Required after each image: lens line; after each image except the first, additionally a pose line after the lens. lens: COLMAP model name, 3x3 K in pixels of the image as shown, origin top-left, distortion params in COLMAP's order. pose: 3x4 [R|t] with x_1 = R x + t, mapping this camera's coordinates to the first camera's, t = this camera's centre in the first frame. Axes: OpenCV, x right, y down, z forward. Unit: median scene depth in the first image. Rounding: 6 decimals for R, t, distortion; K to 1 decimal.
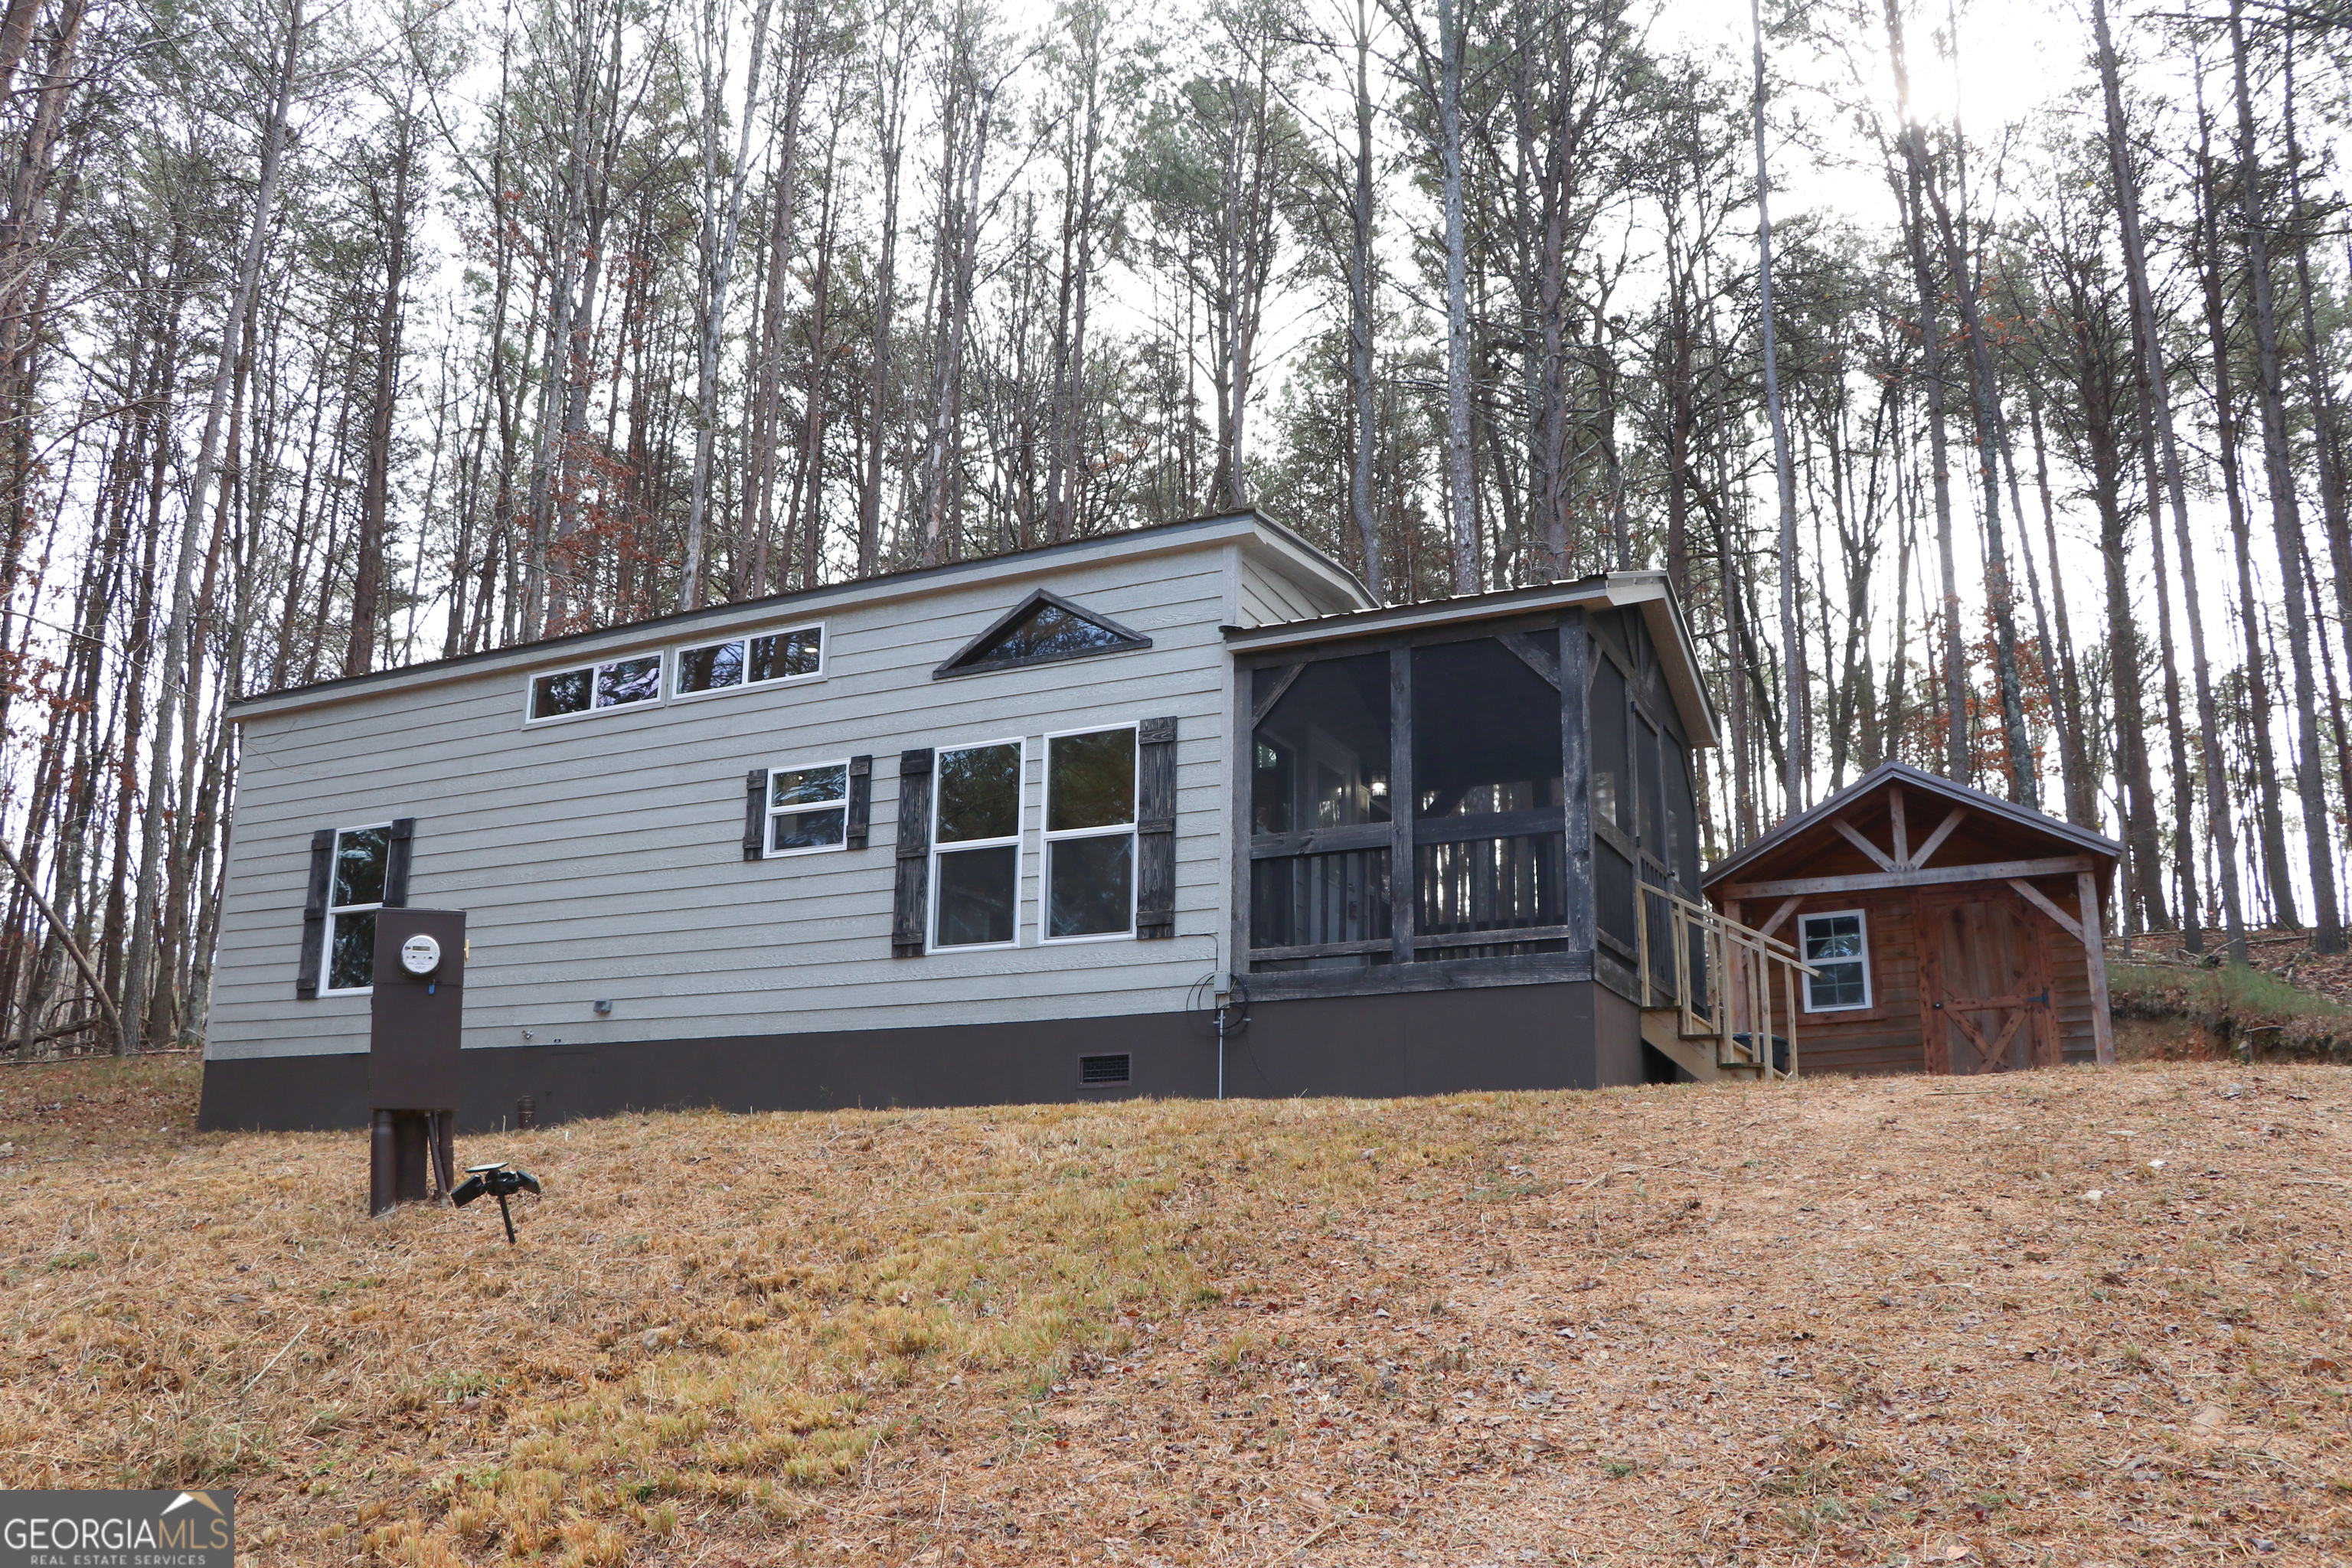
lens RADIAL K [[1919.5, 0, 1147.6], [0, 1919.5, 791.2], [0, 0, 1]] dist [-0.184558, 0.153963]
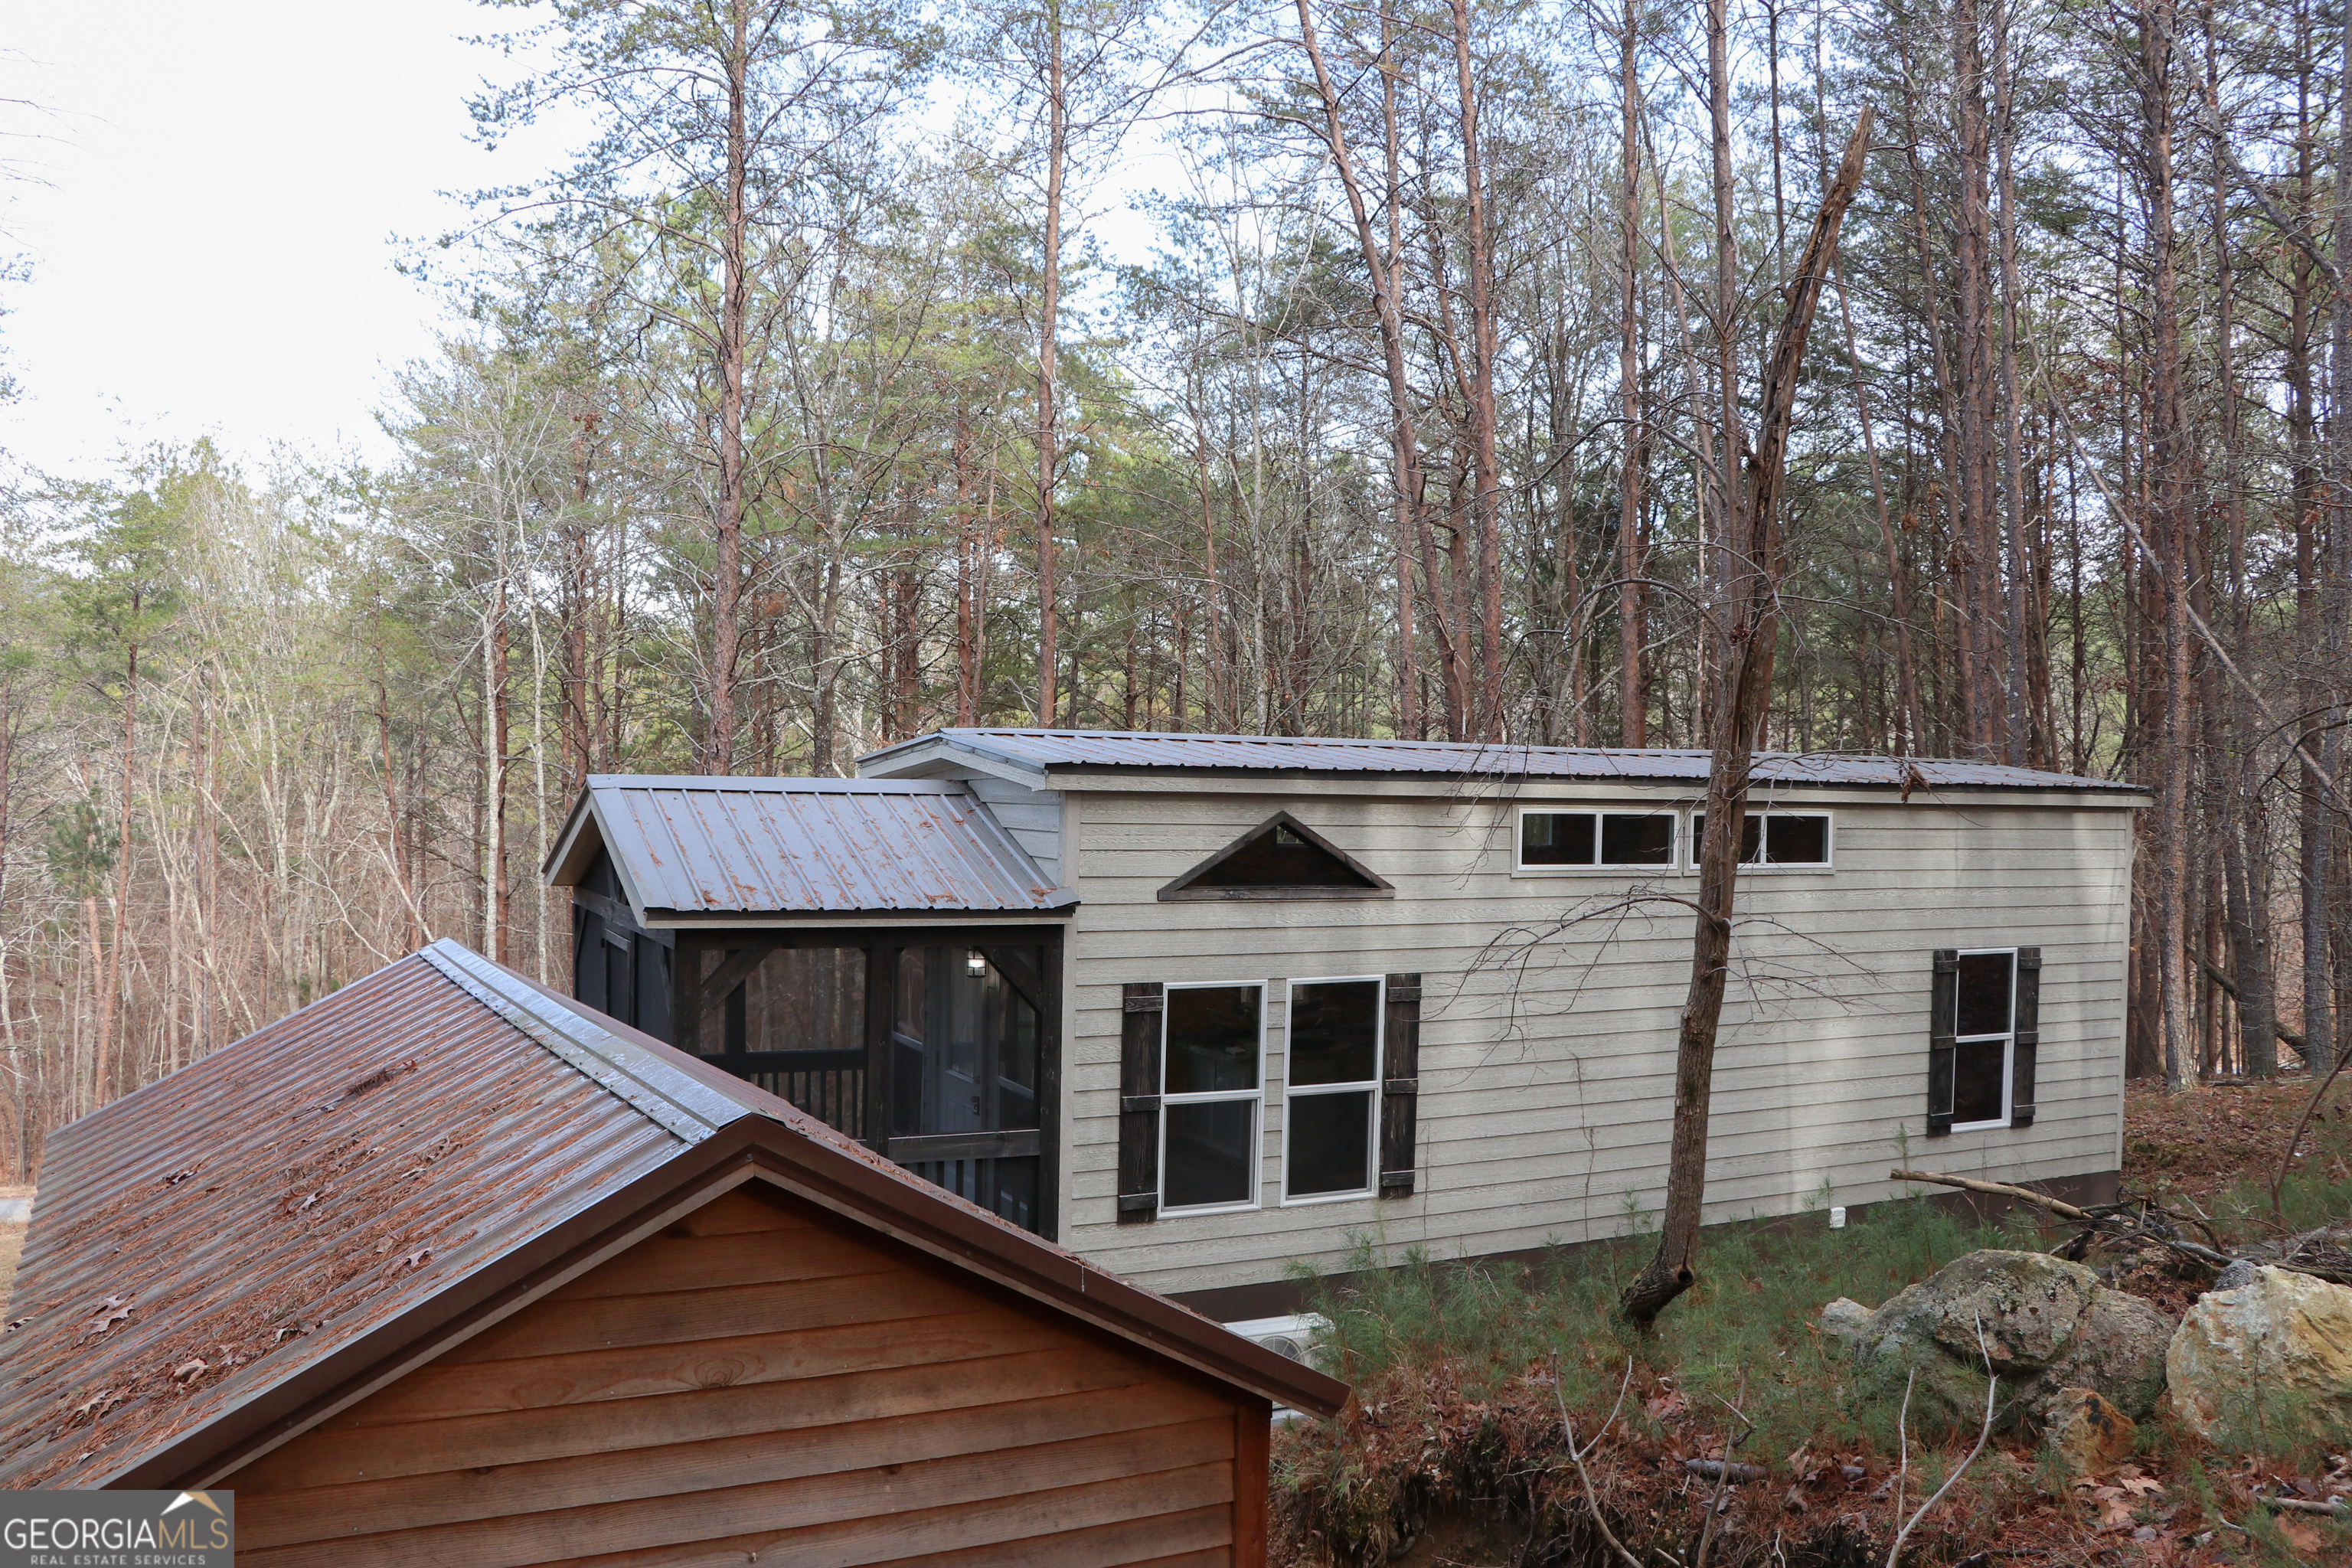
lens RADIAL K [[1919.5, 0, 1147.6], [0, 1919.5, 791.2], [0, 0, 1]] dist [-0.184558, 0.153963]
pose [[0.617172, -0.001504, 0.786827, -0.814886], [-0.206919, 0.964489, 0.164148, -0.252436], [-0.759133, -0.264117, 0.594945, 0.518396]]
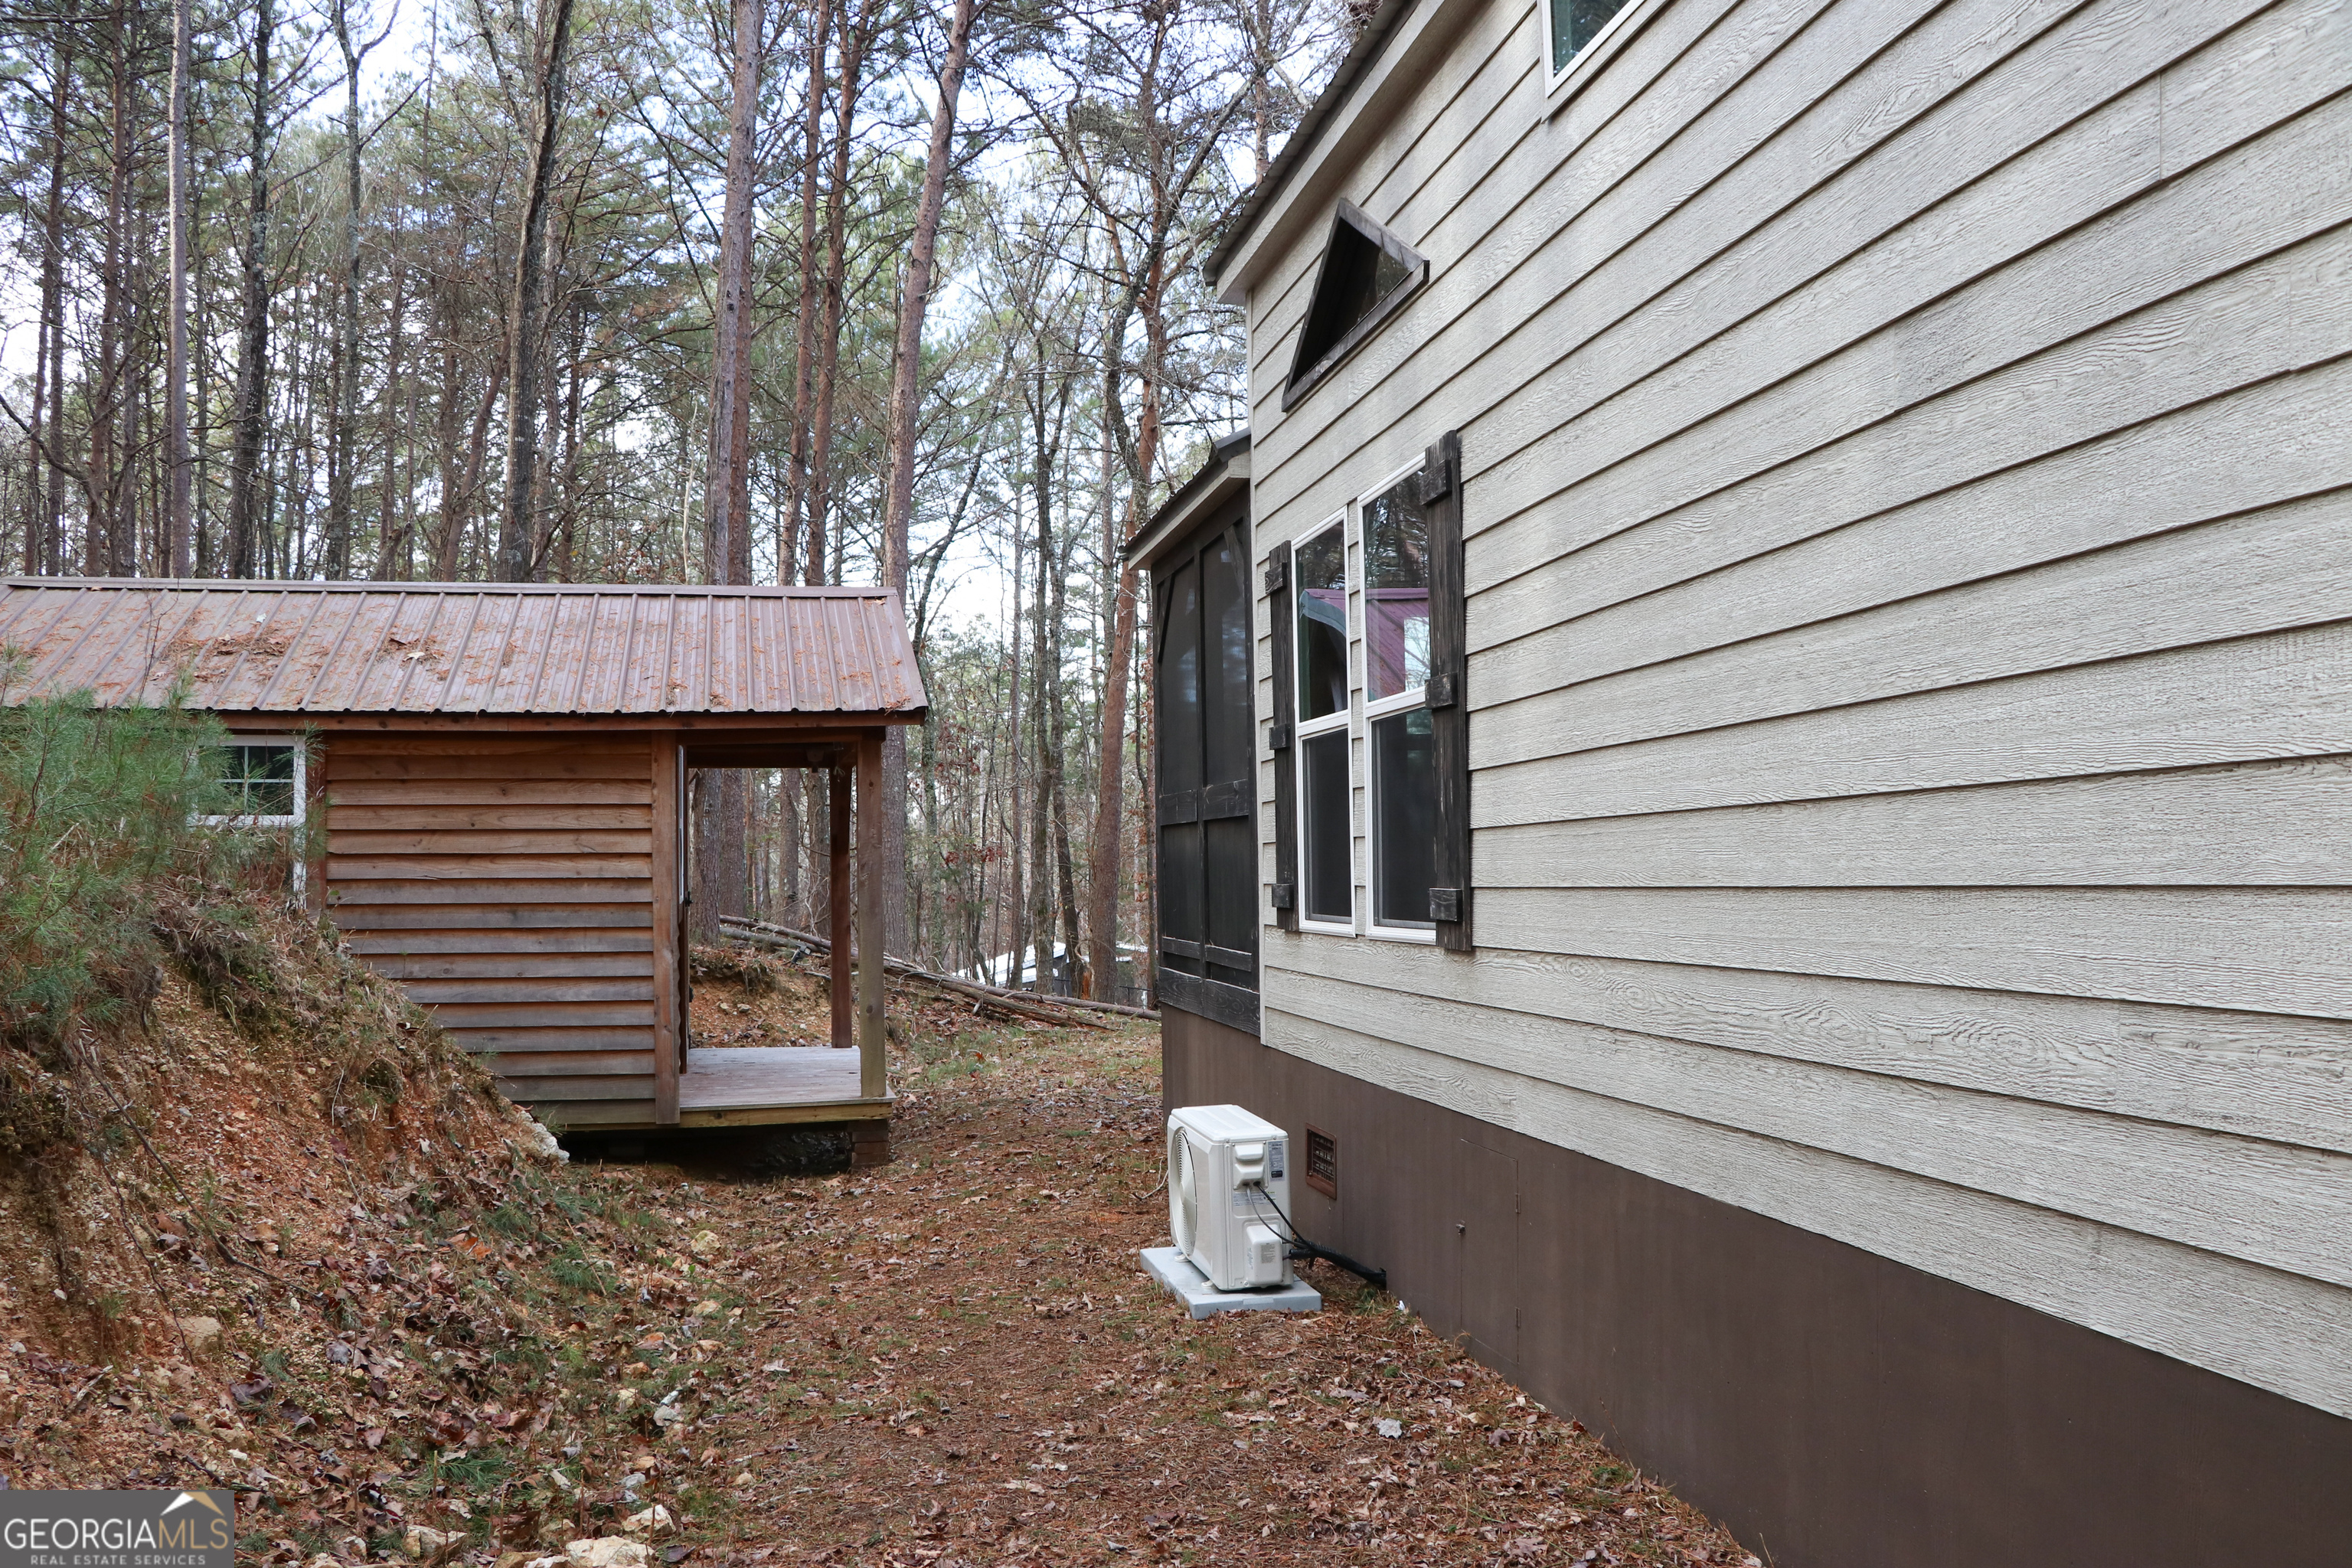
lens RADIAL K [[1919.5, 0, 1147.6], [0, 1919.5, 791.2], [0, 0, 1]] dist [-0.184558, 0.153963]
pose [[0.594259, -0.050477, -0.802688, 0.299090], [0.217615, 0.970893, 0.100054, -0.017252], [0.774273, -0.234135, 0.587947, 0.647517]]
